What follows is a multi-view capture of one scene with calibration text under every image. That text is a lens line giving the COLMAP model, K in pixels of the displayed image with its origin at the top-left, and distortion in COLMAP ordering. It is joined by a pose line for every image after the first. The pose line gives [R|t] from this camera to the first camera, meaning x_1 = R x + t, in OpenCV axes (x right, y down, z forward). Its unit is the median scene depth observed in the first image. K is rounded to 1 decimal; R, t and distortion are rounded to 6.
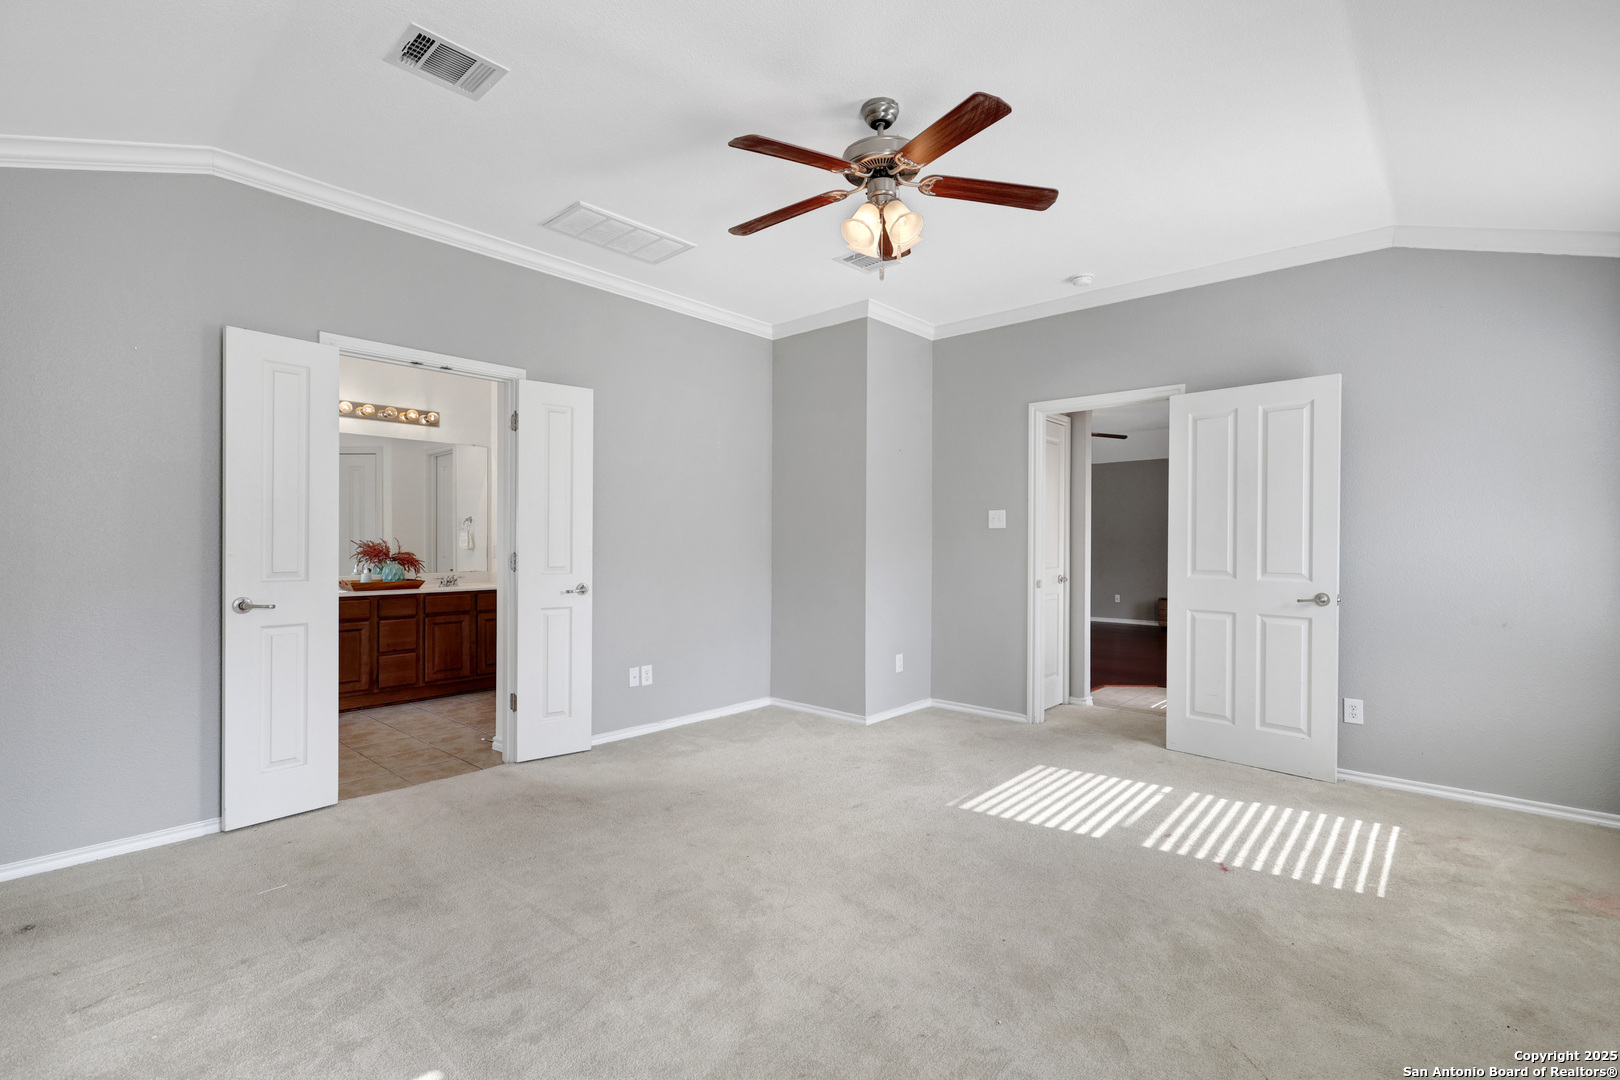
lens RADIAL K [[742.3, 0, 822.0], [0, 742.3, 544.7], [0, 0, 1]] dist [0.010977, -0.001674]
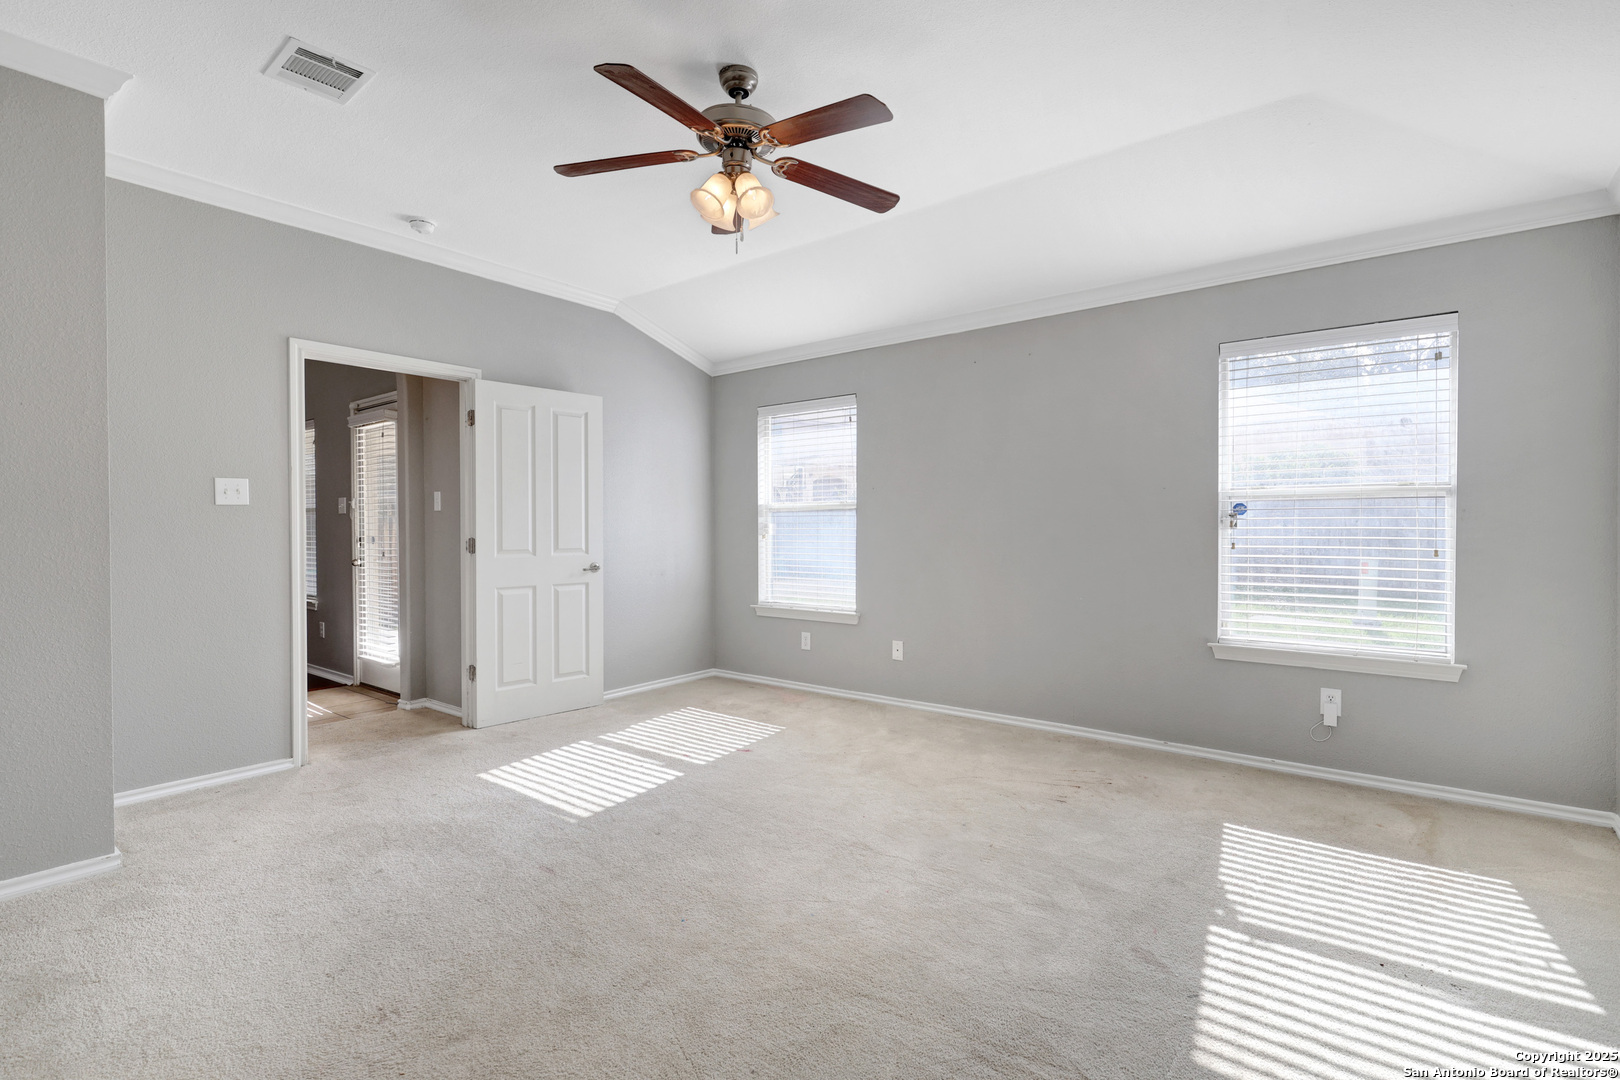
lens RADIAL K [[758.6, 0, 808.6], [0, 758.6, 558.8], [0, 0, 1]] dist [-0.000222, 0.001563]
pose [[-0.036487, -0.061163, 0.997461, -0.702607], [0.004969, 0.998102, 0.061384, -0.022464], [-0.999322, 0.007196, -0.036114, 0.712202]]
